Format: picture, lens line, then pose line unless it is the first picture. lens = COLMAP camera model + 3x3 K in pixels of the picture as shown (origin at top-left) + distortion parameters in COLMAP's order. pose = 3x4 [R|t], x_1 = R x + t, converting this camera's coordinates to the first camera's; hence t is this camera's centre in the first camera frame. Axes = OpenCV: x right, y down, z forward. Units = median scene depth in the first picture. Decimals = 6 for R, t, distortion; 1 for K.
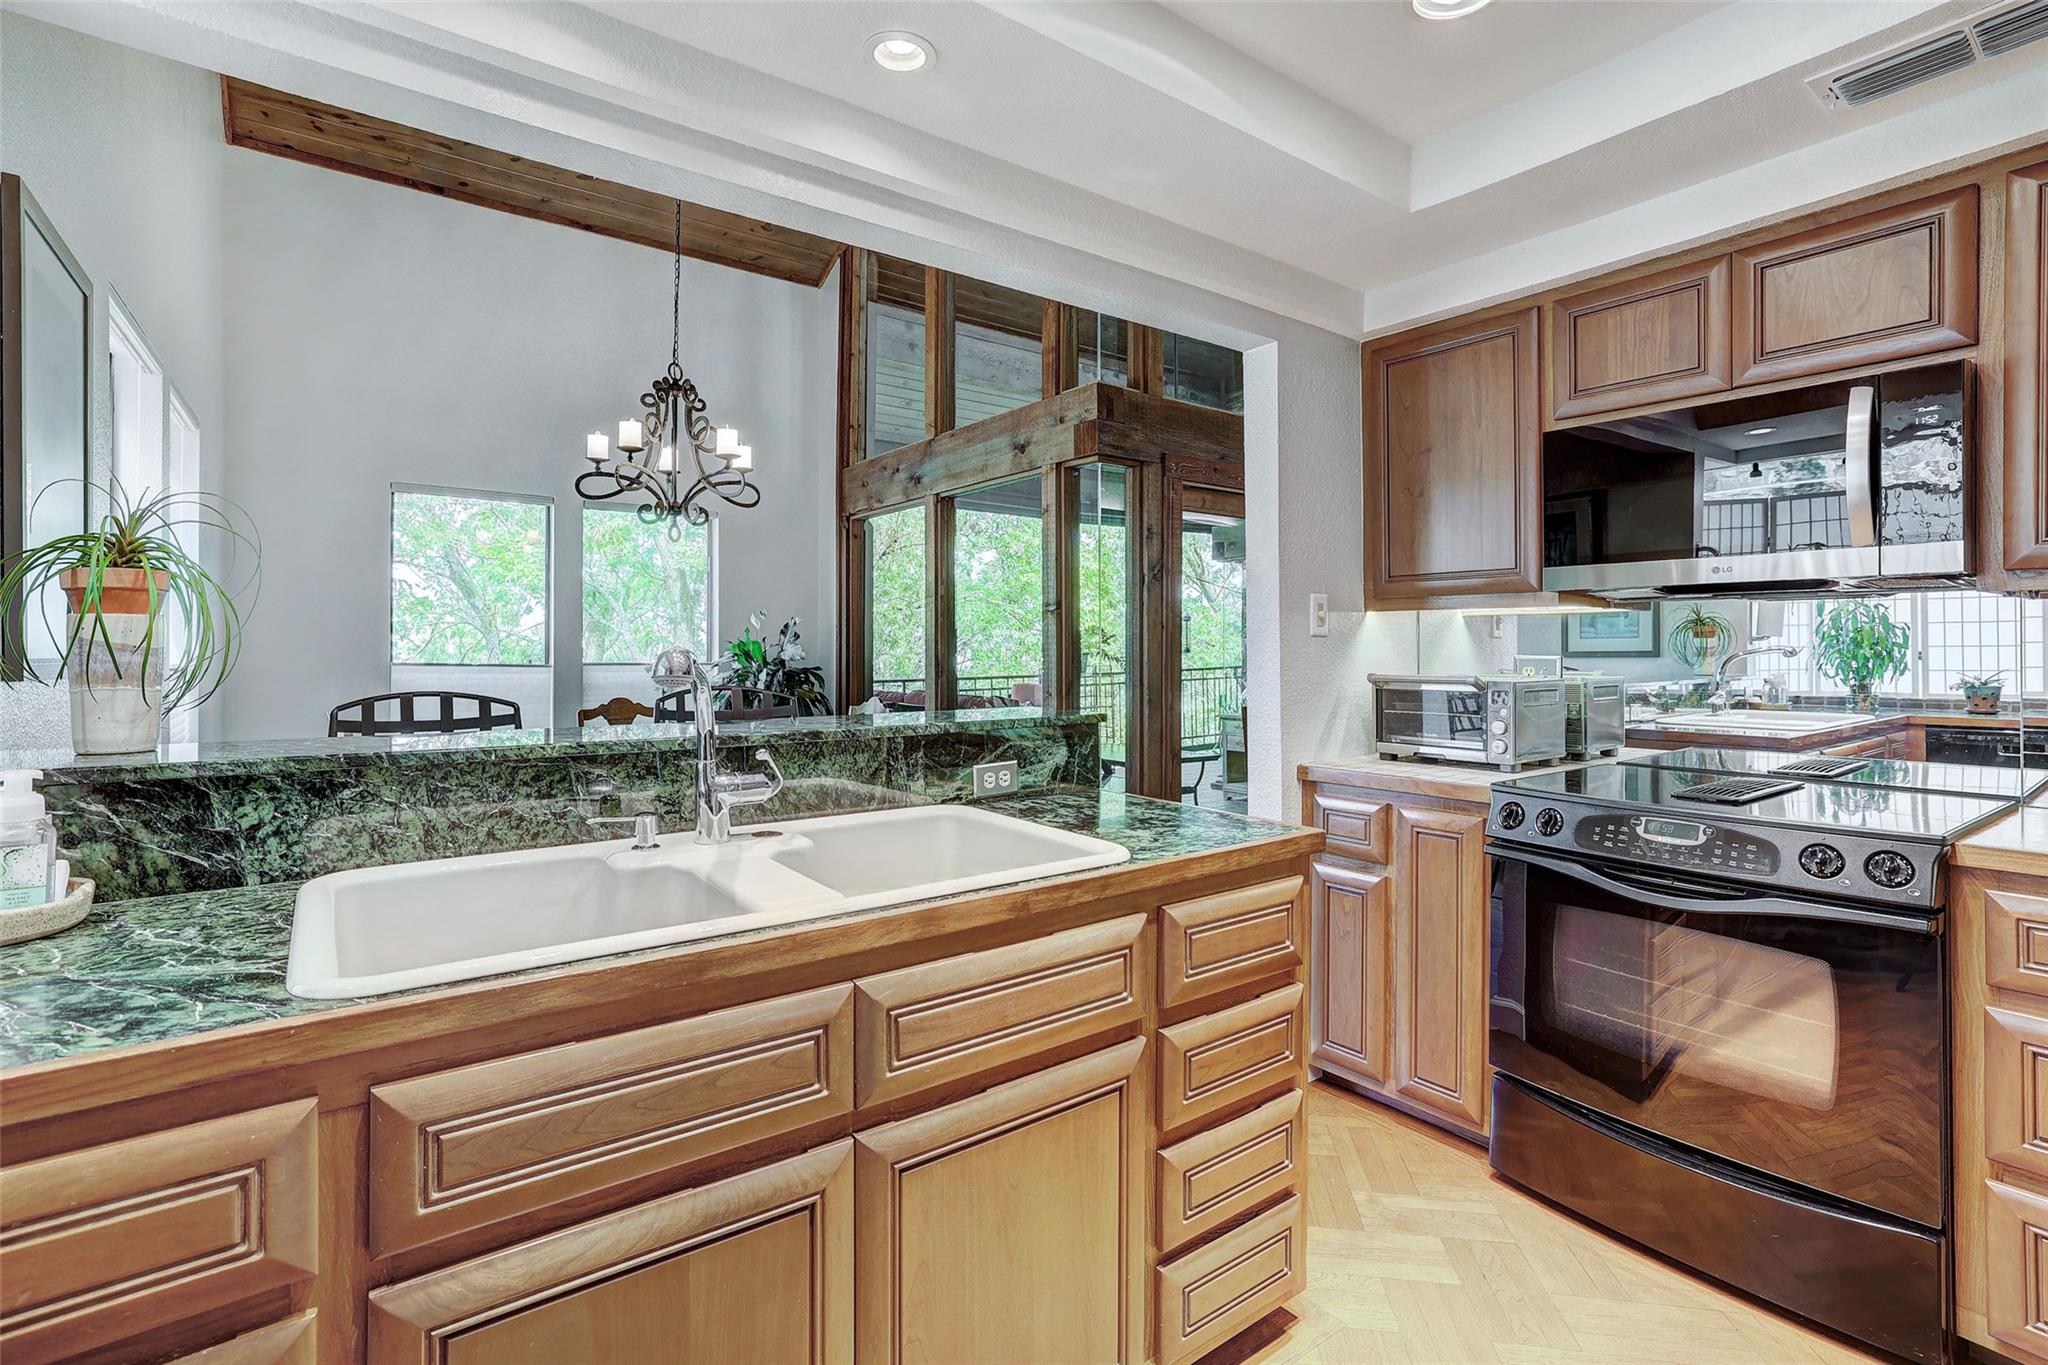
lens RADIAL K [[940.9, 0, 1019.3], [0, 940.9, 649.8], [0, 0, 1]] dist [-0.037122, 0.020523]
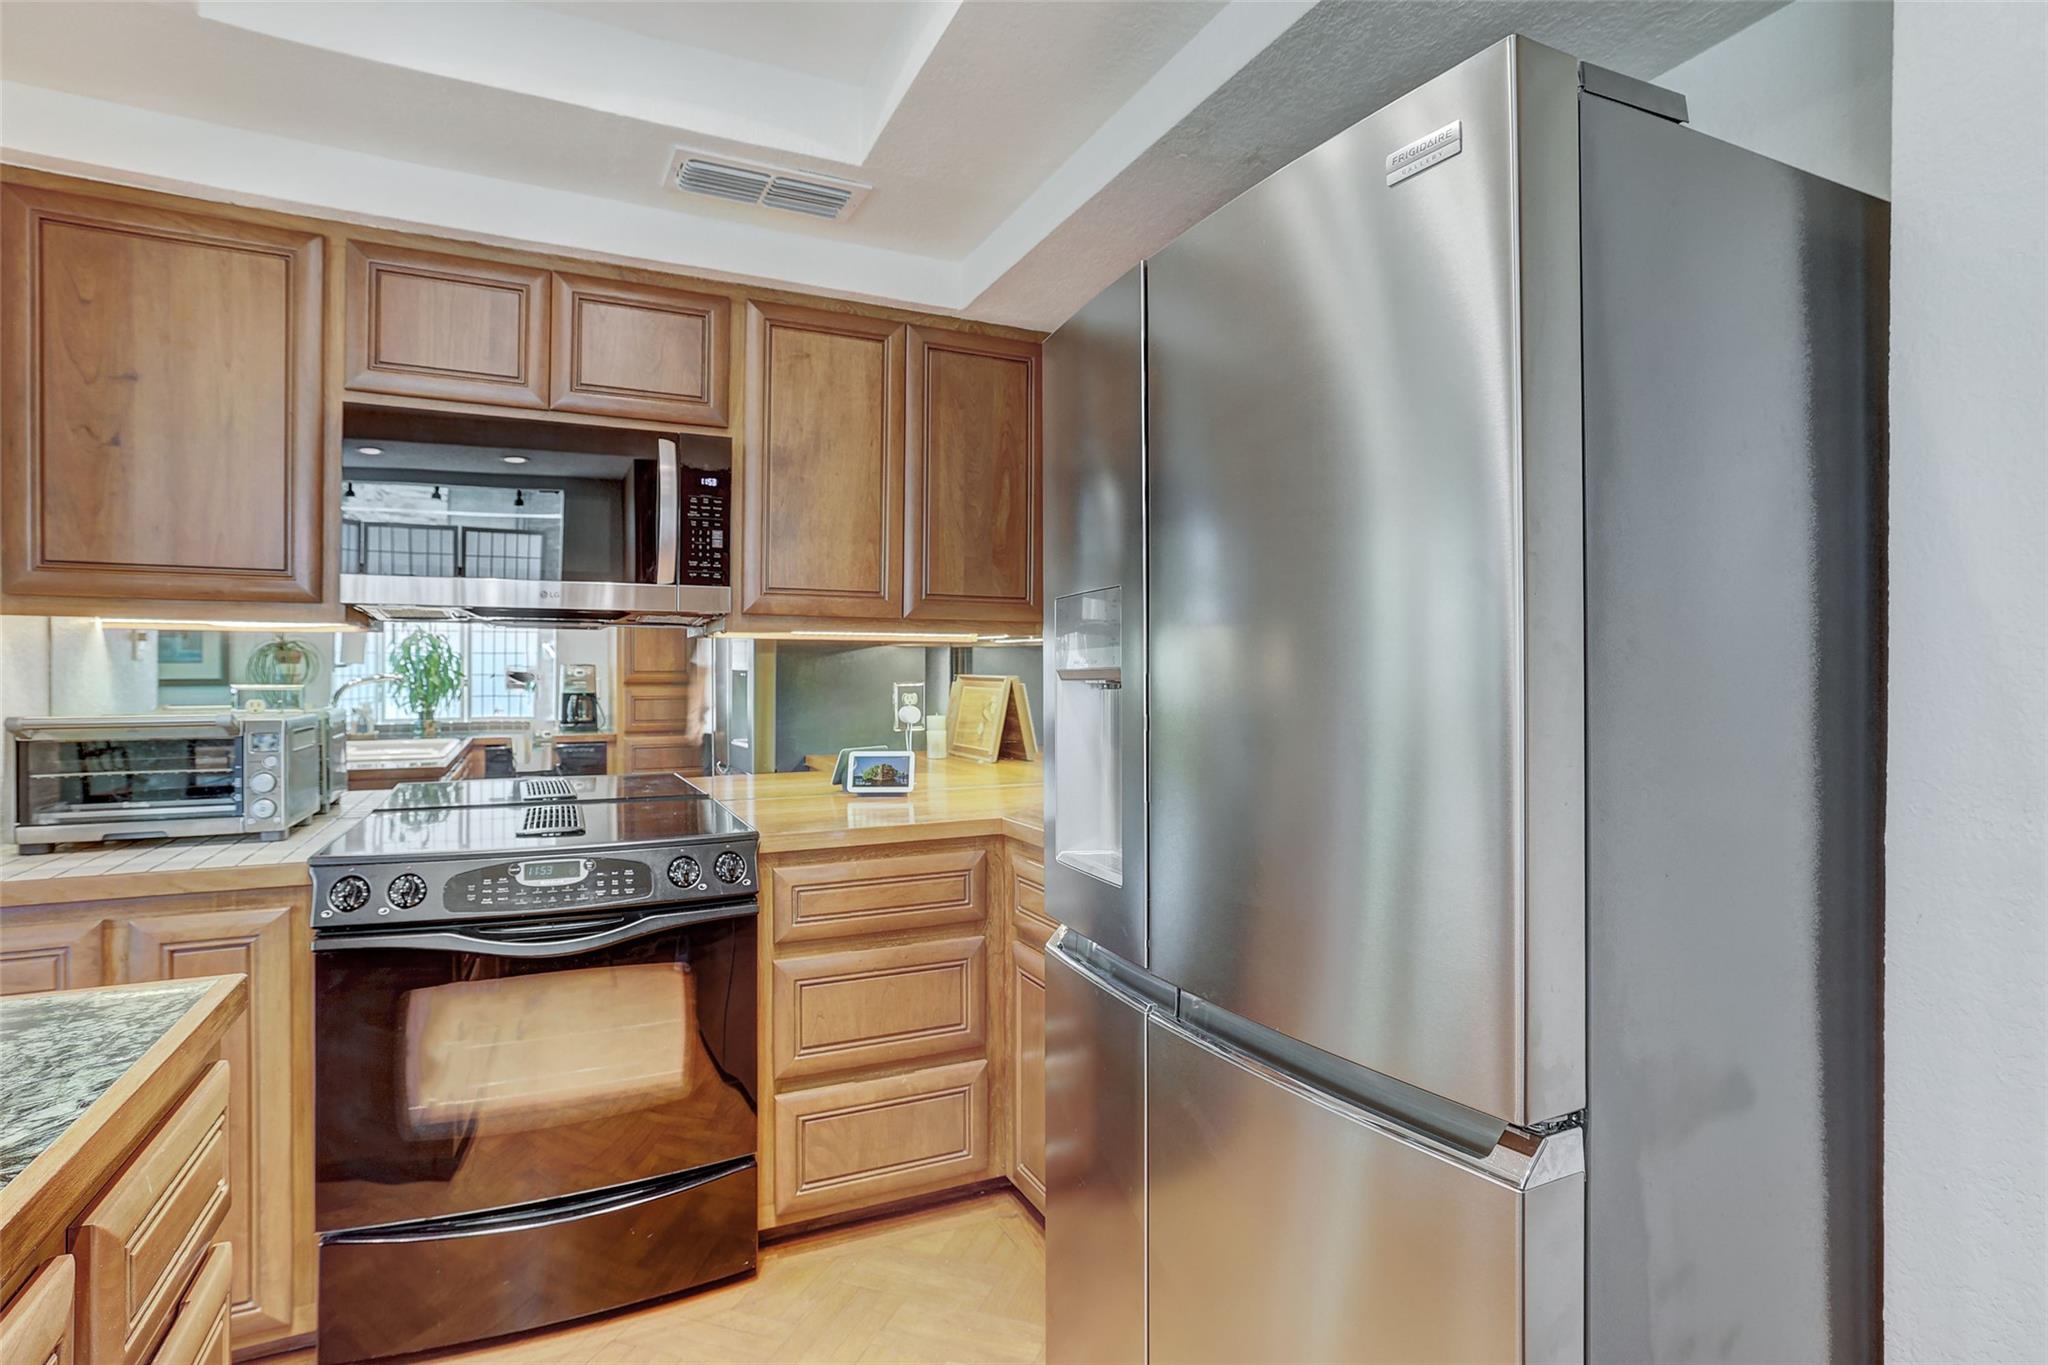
lens RADIAL K [[1025.8, 0, 1024.0], [0, 1025.8, 682.5], [0, 0, 1]] dist [-0.004450, -0.000248]
pose [[0.204165, -0.005285, 0.978922, -0.166162], [-0.000105, 0.999985, 0.005420, -0.000705], [-0.978936, -0.001209, 0.204162, 0.259931]]
